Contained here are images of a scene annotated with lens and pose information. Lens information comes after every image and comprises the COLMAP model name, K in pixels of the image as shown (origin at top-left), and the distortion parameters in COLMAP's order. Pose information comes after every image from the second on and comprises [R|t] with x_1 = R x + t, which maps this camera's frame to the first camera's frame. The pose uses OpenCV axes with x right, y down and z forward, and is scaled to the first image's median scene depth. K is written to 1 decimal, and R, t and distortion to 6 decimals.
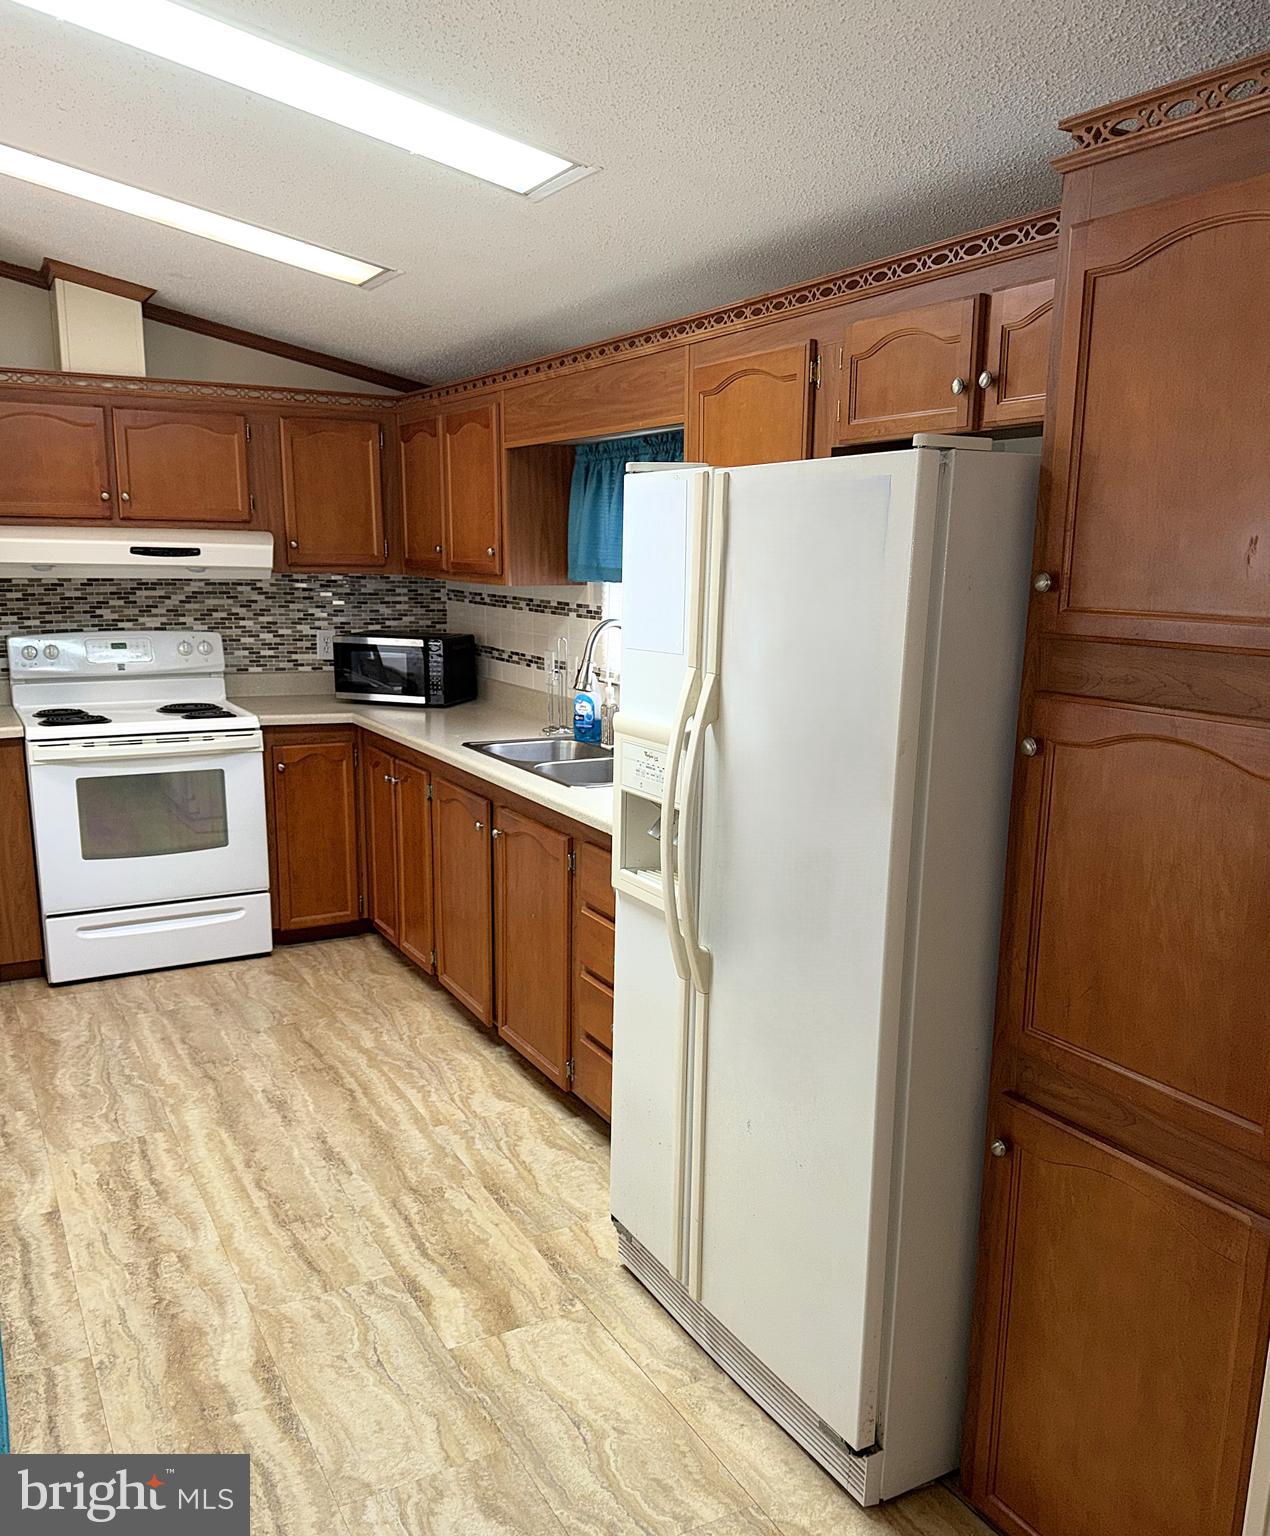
lens RADIAL K [[1238.9, 0, 627.9], [0, 1238.9, 836.3], [0, 0, 1]] dist [0.152971, -0.339745]
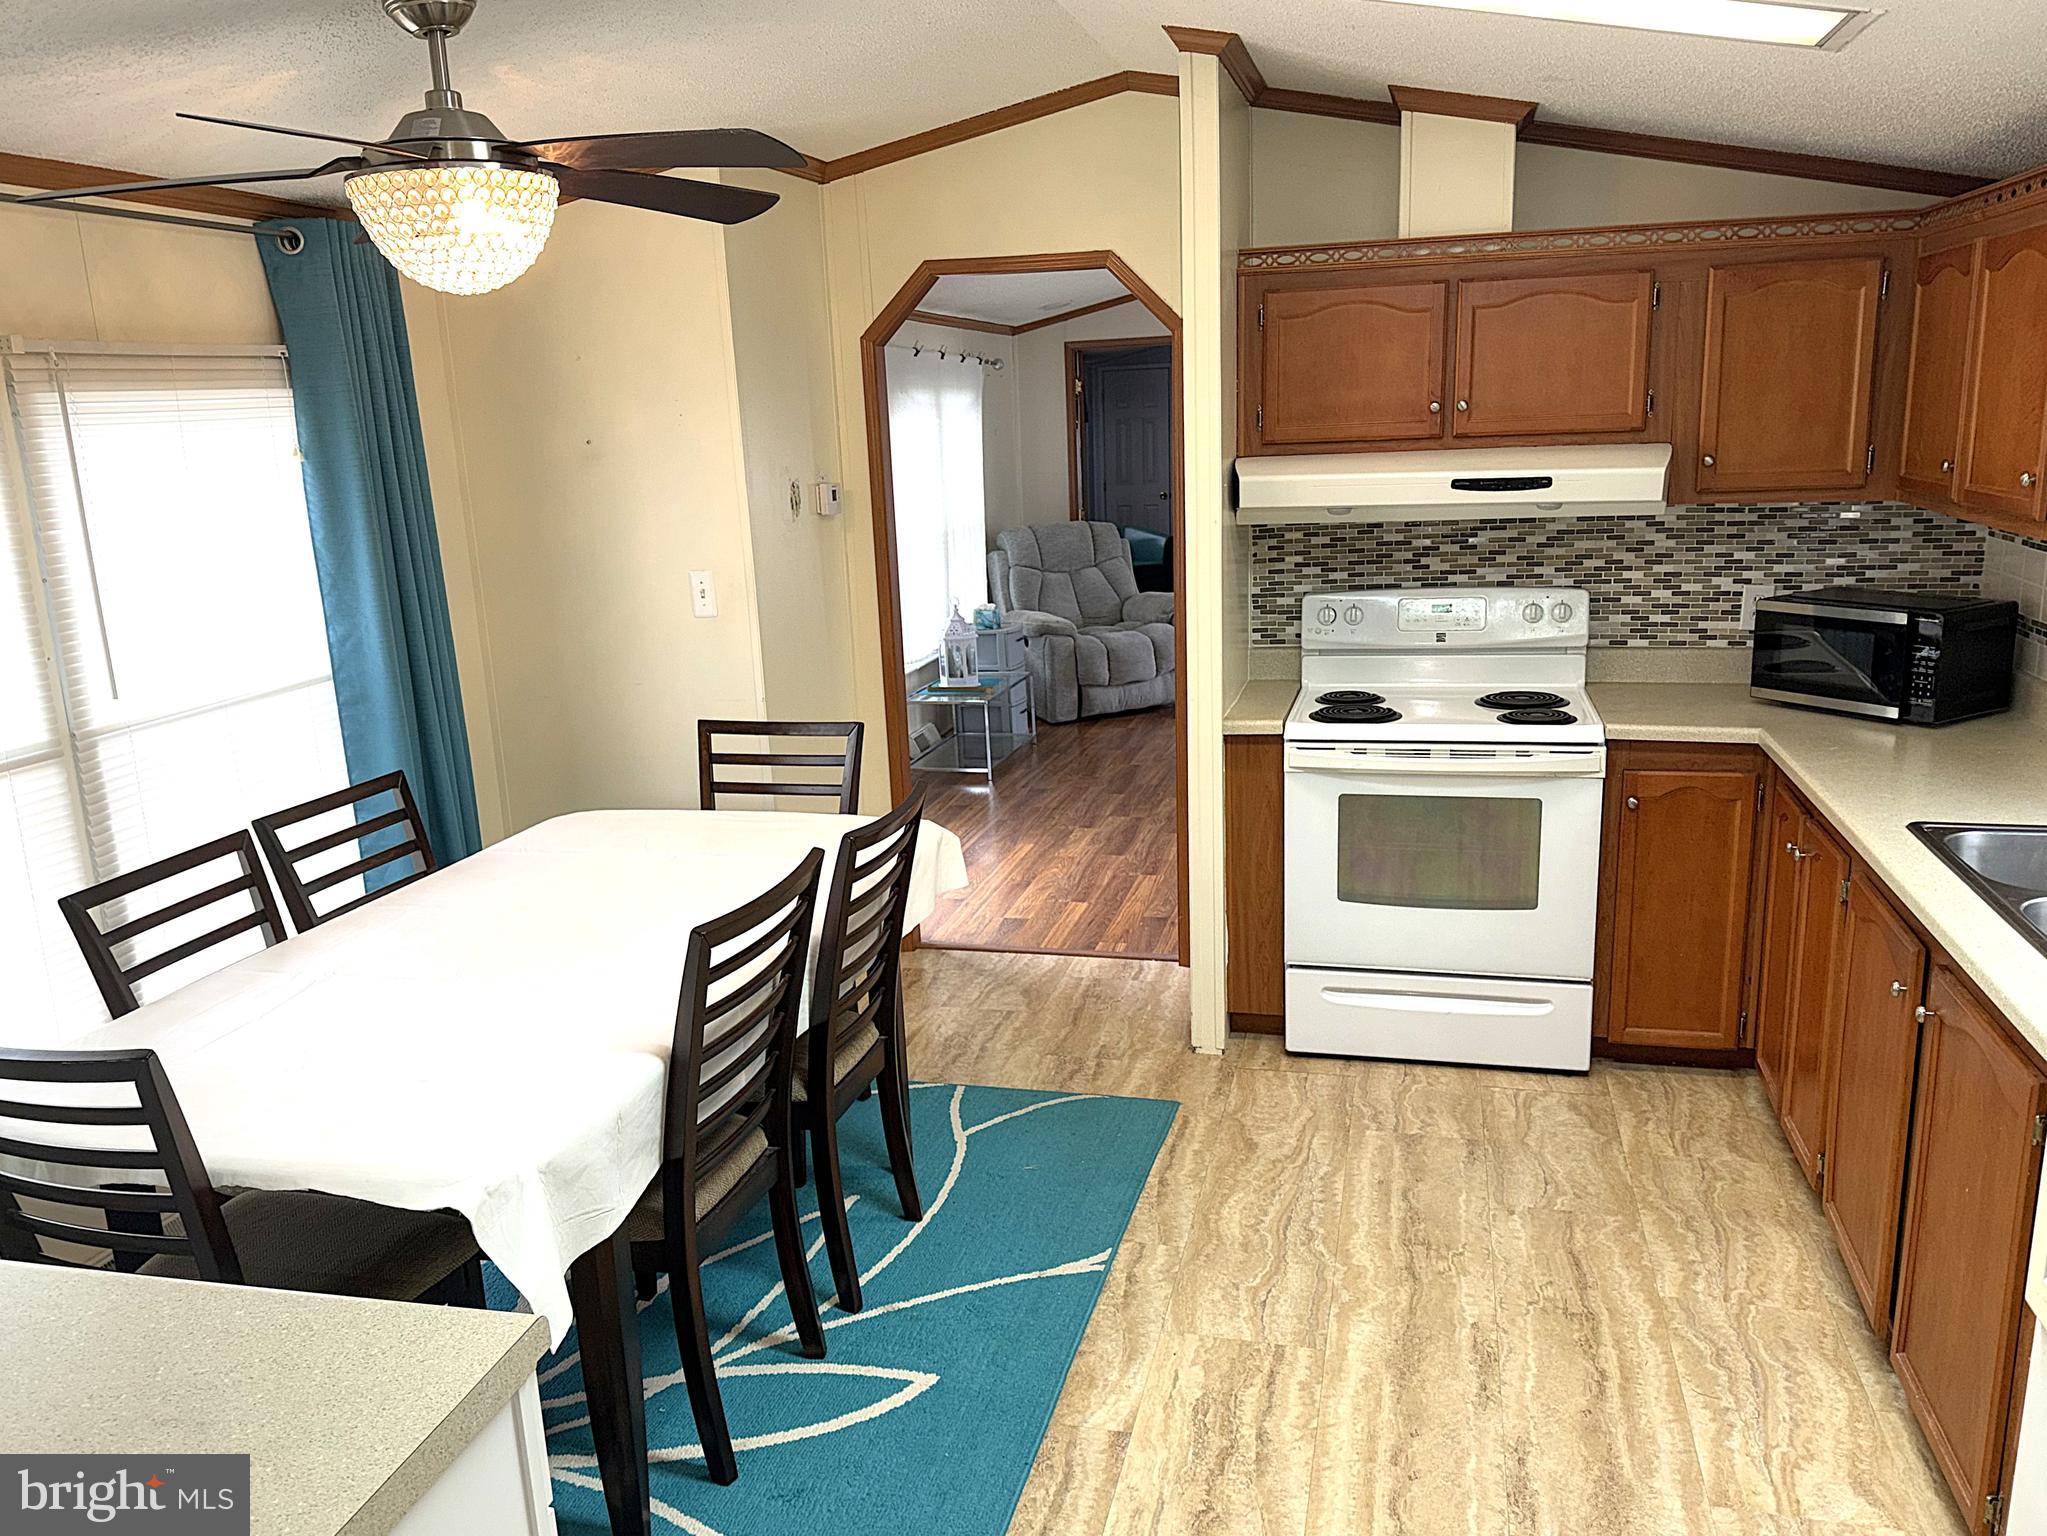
lens RADIAL K [[1562.2, 0, 1036.7], [0, 1562.2, 792.9], [0, 0, 1]] dist [0.088722, -0.146393]
pose [[0.732930, 0.121080, -0.669442, 0.050323], [-0.107906, 0.992268, 0.061328, -0.080275], [0.671691, 0.027288, 0.740328, 0.179684]]
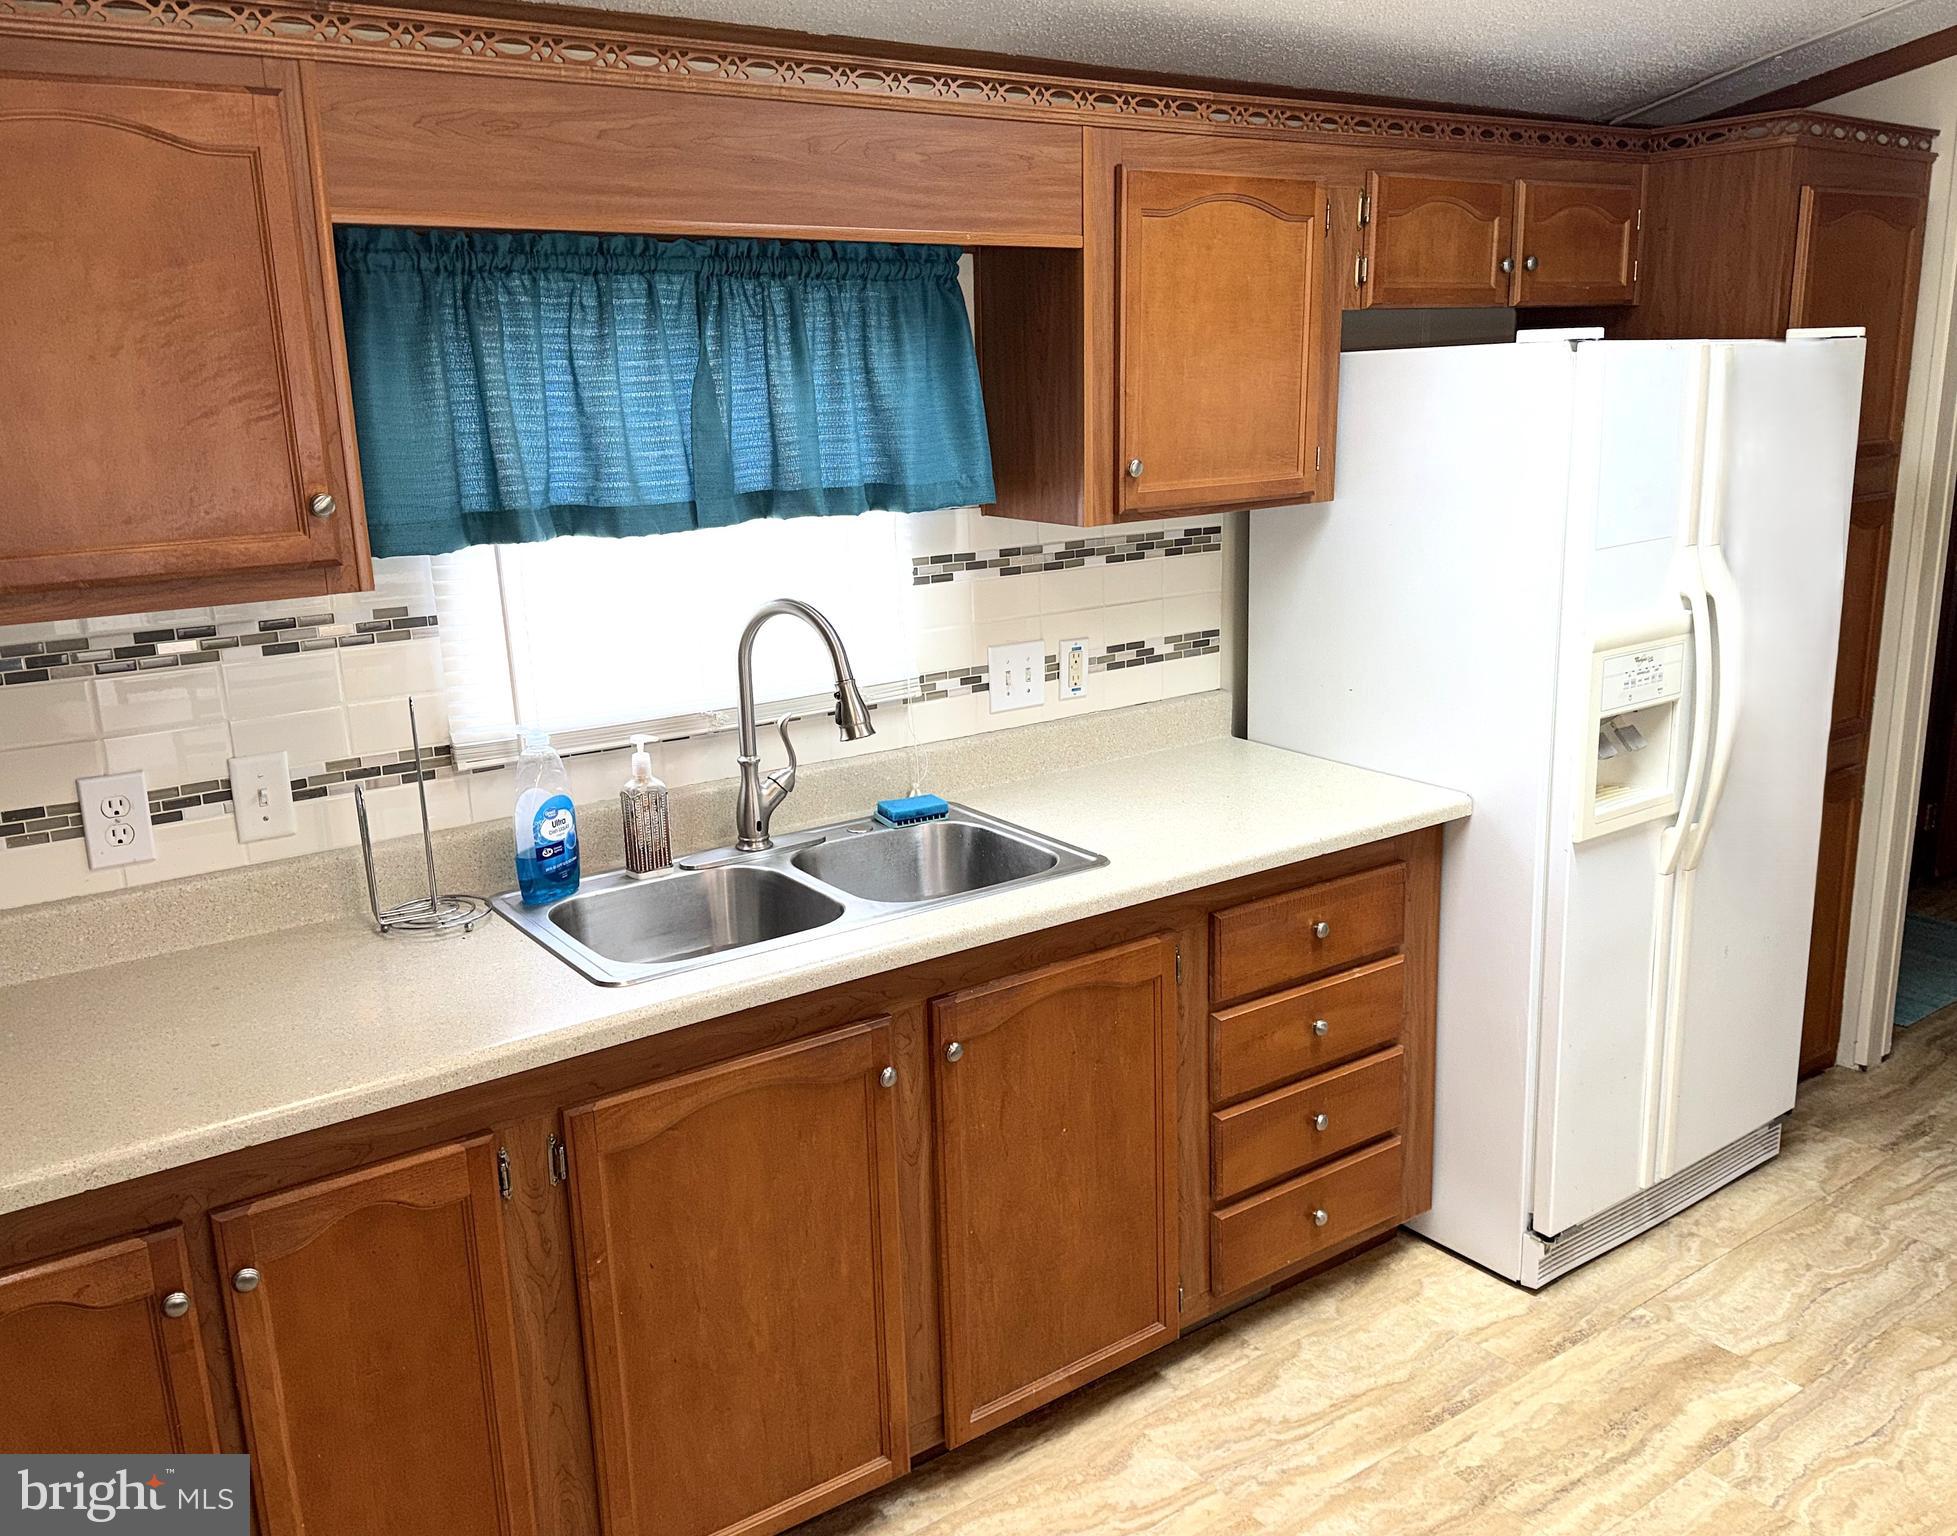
lens RADIAL K [[1605.6, 0, 1008.5], [0, 1605.6, 777.9], [0, 0, 1]] dist [0.148180, -0.252236]
pose [[-0.126397, -0.254563, 0.958760, -0.557109], [0.244645, 0.928659, 0.278823, -0.221013], [-0.961339, 0.269798, -0.055103, 0.797768]]
